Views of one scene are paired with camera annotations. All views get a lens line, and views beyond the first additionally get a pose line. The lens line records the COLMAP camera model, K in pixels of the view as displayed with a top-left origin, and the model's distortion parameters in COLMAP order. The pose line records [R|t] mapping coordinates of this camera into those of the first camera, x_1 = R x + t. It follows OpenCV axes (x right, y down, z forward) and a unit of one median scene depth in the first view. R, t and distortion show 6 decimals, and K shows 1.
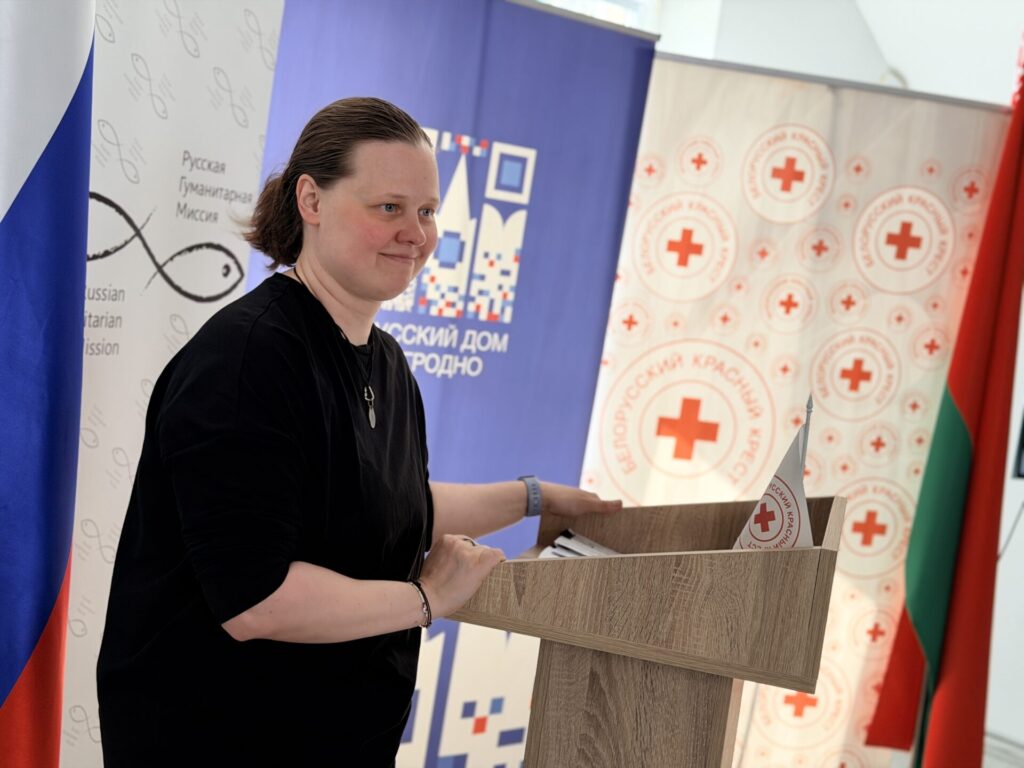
lens RADIAL K [[1394.8, 0, 512.0], [0, 1394.8, 384.0], [0, 0, 1]] dist [0.152076, -0.314502]
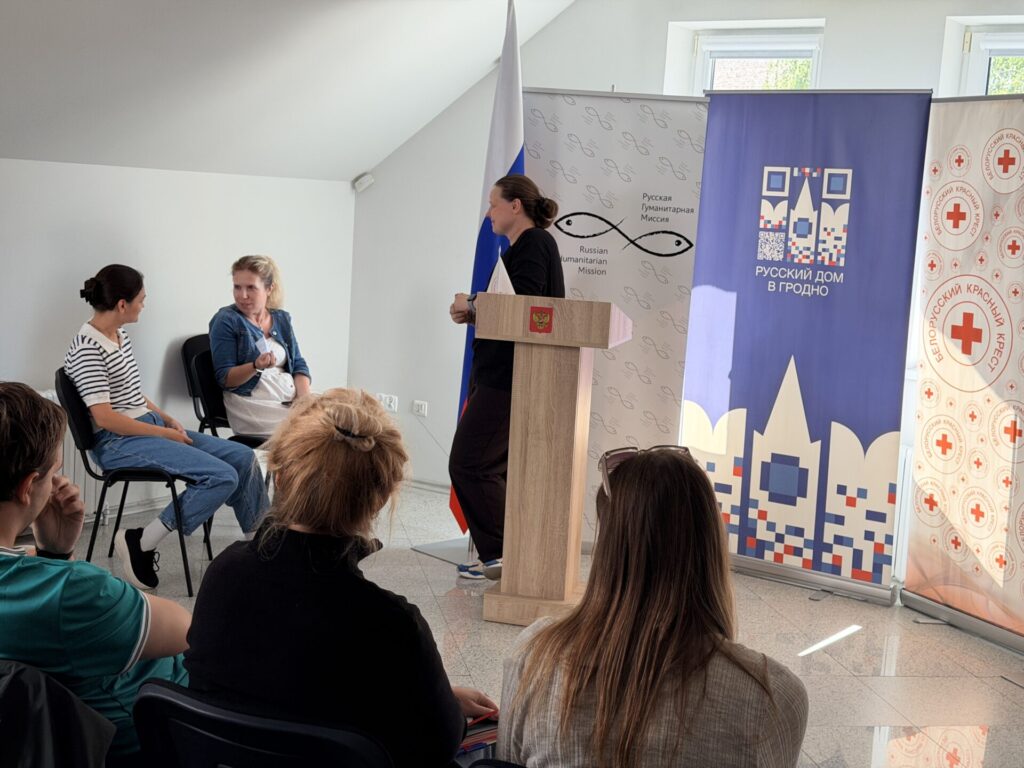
lens RADIAL K [[1394.8, 0, 512.0], [0, 1394.8, 384.0], [0, 0, 1]] dist [0.152076, -0.314502]
pose [[0.293712, 0.011998, -0.955819, 1.632536], [-0.104329, 0.994350, -0.019577, 0.189638], [0.950184, 0.105469, 0.293304, 0.082840]]
